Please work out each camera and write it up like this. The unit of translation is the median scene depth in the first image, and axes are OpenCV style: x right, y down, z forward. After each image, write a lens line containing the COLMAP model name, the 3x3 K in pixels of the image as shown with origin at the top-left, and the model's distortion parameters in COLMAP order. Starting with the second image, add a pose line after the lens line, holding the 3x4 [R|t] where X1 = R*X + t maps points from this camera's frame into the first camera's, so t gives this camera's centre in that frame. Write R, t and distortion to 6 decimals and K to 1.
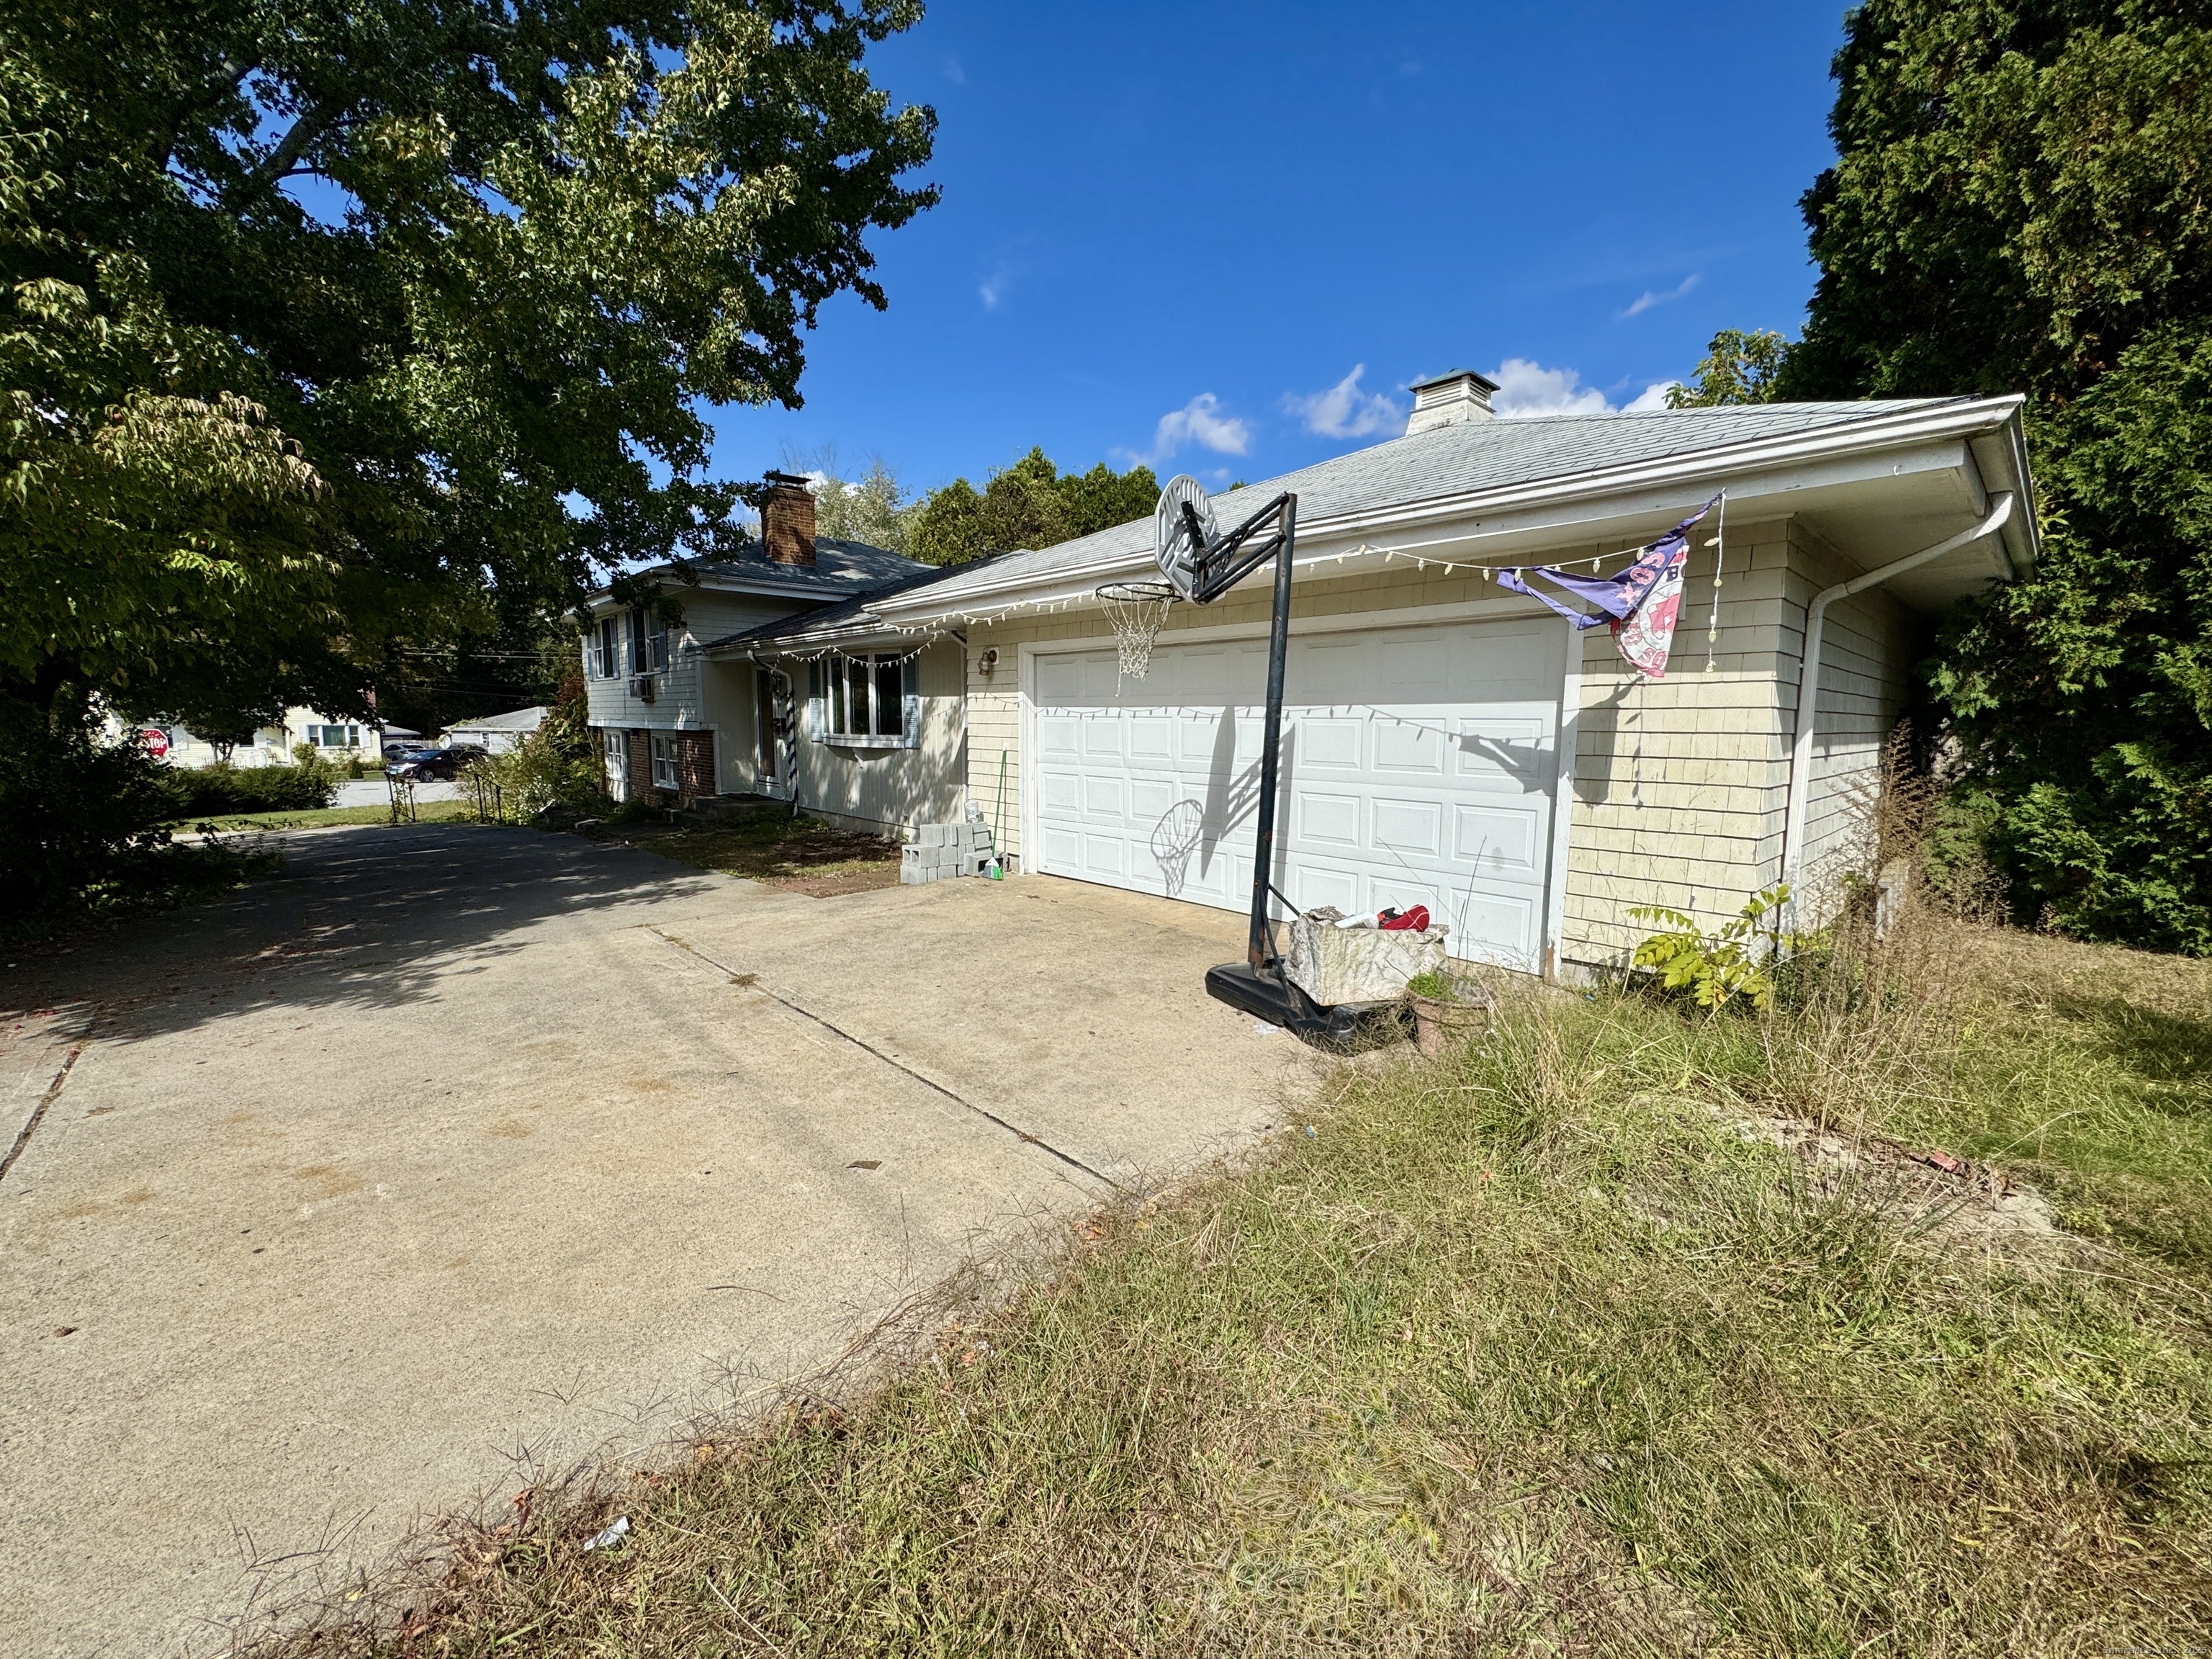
lens RADIAL K [[888.2, 0, 1110.3], [0, 888.2, 831.3], [0, 0, 1]] dist [0.000783, -0.001094]
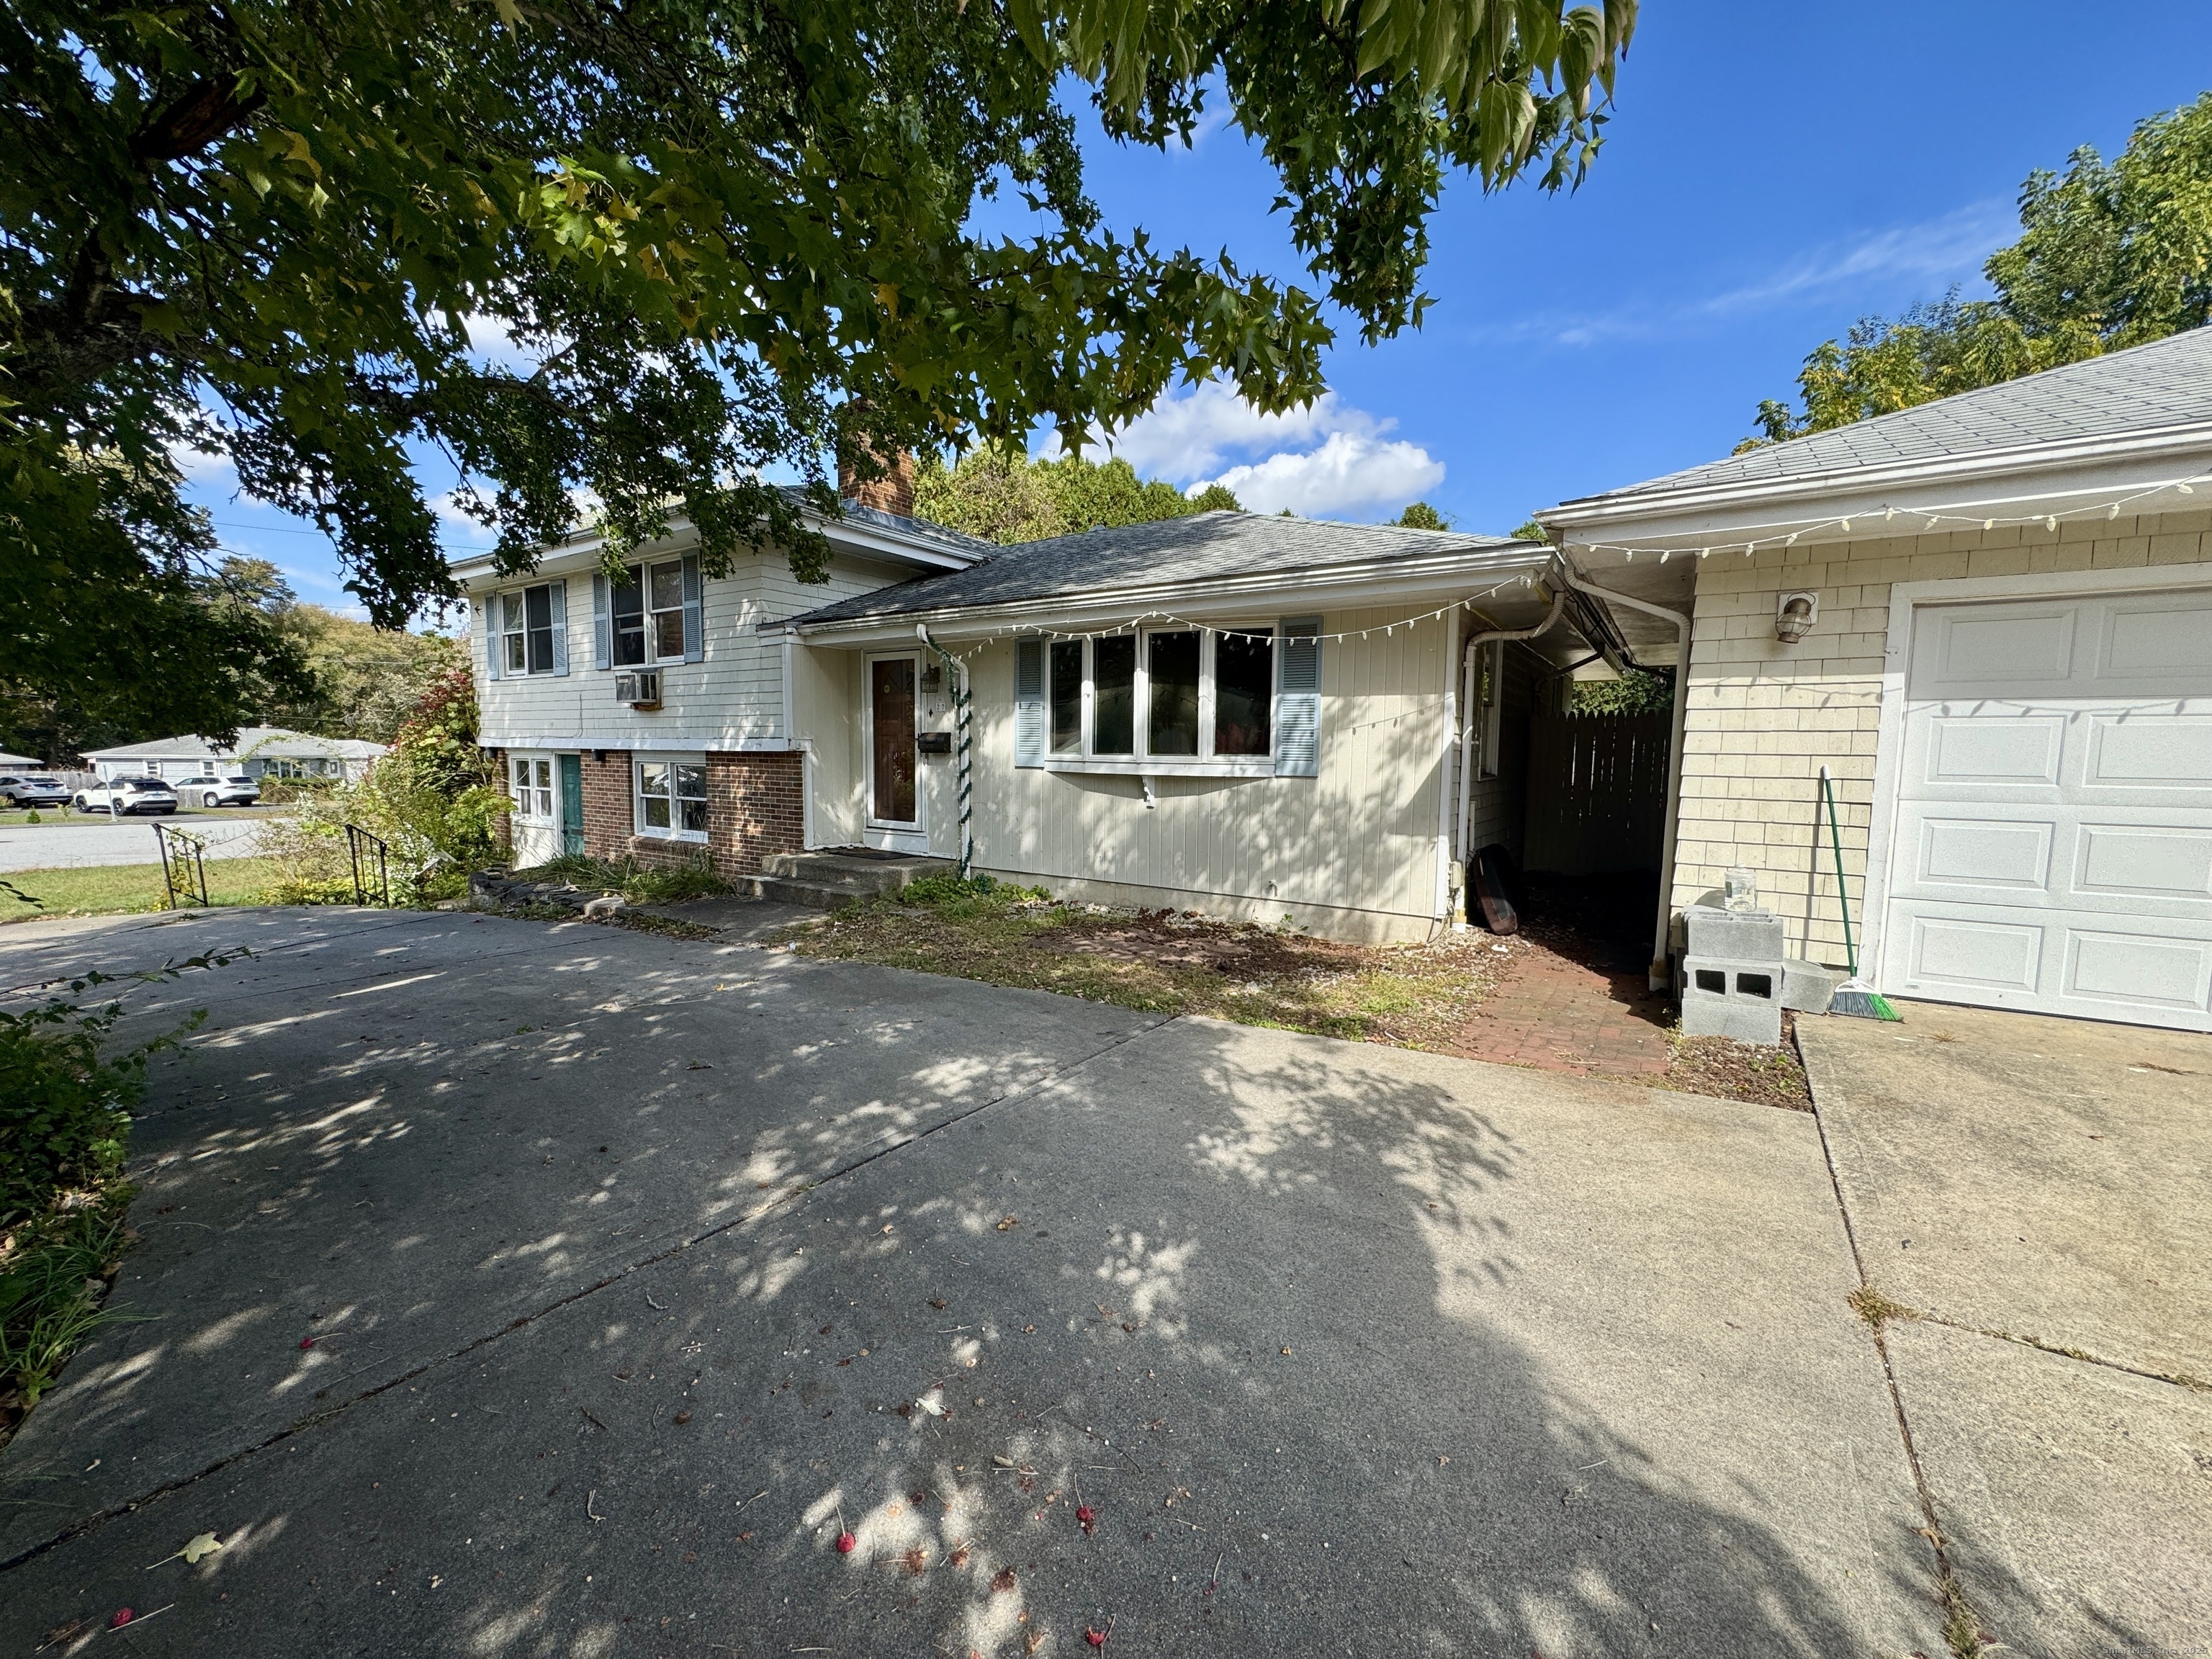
lens RADIAL K [[888.2, 0, 1102.5], [0, 888.2, 832.7], [0, 0, 1]] dist [0.000783, -0.001094]
pose [[0.977148, -0.000970, 0.212556, -0.474201], [0.010309, 0.999029, -0.042834, -0.032302], [-0.212308, 0.044046, 0.976210, 0.423124]]
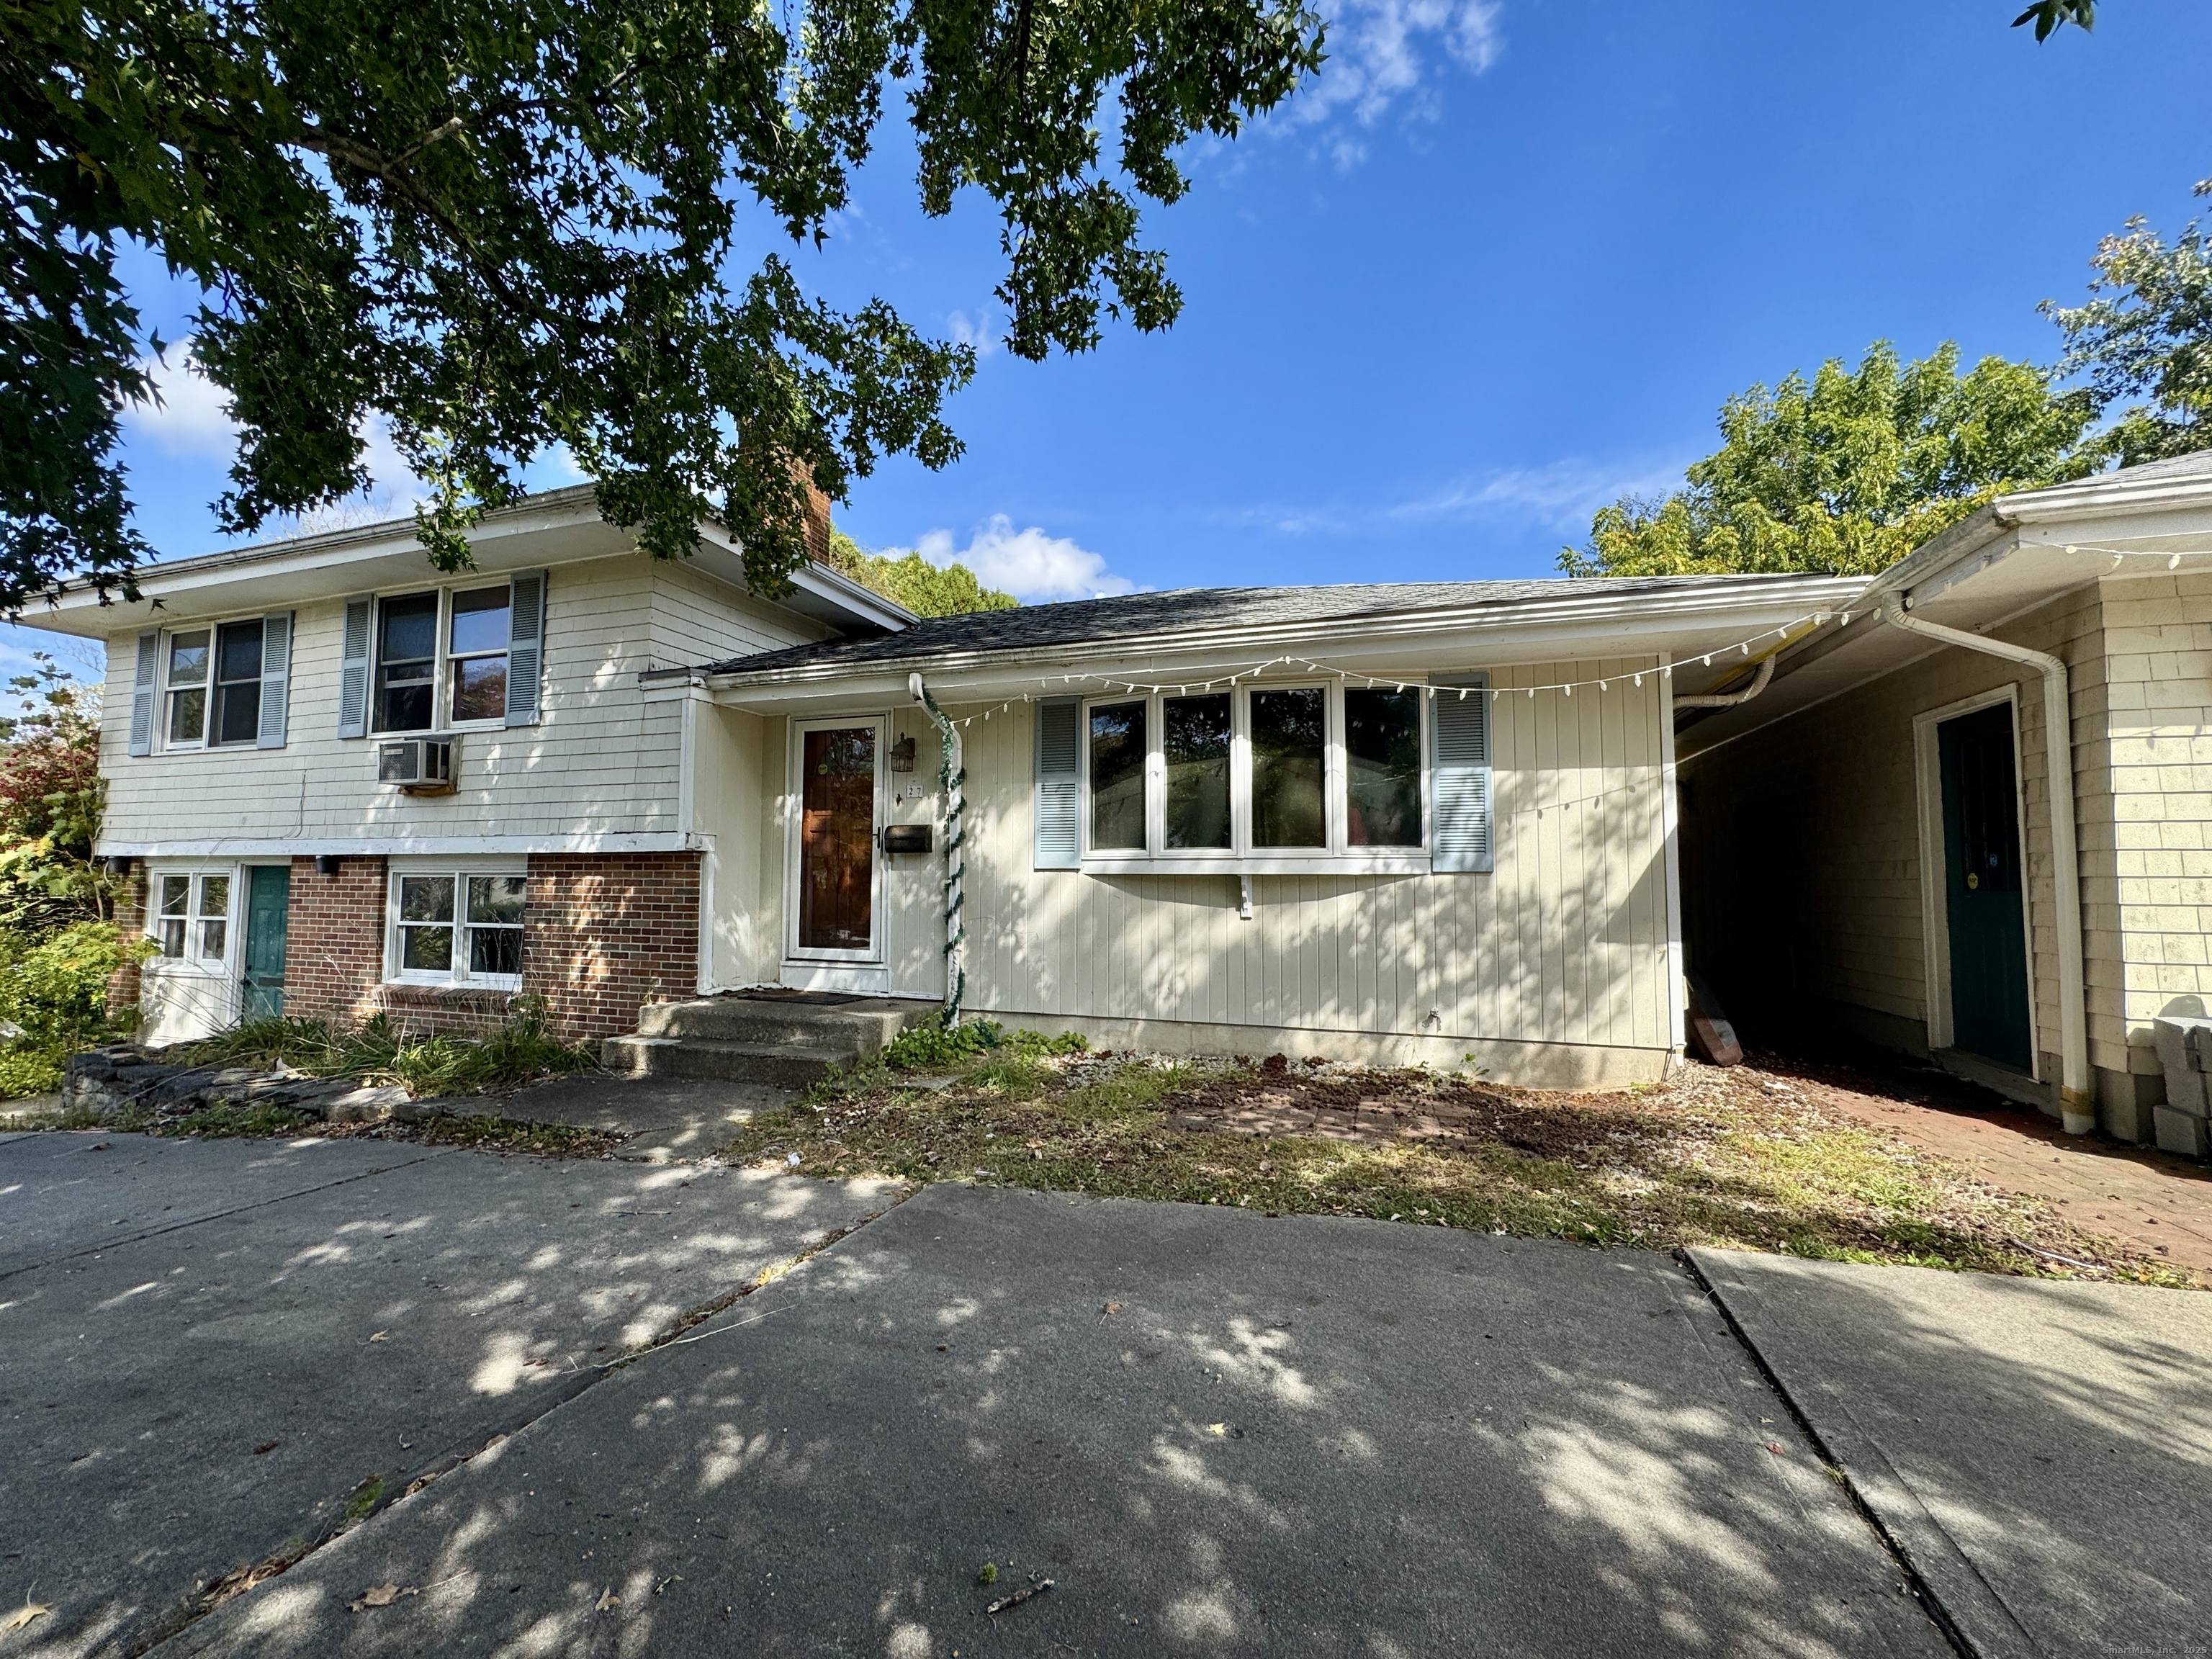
lens RADIAL K [[888.2, 0, 1109.4], [0, 888.2, 828.3], [0, 0, 1]] dist [0.000783, -0.001094]
pose [[0.887030, 0.039025, 0.460059, -0.600562], [0.052364, 0.981490, -0.184216, -0.040529], [-0.458733, 0.187496, 0.868568, 0.655041]]
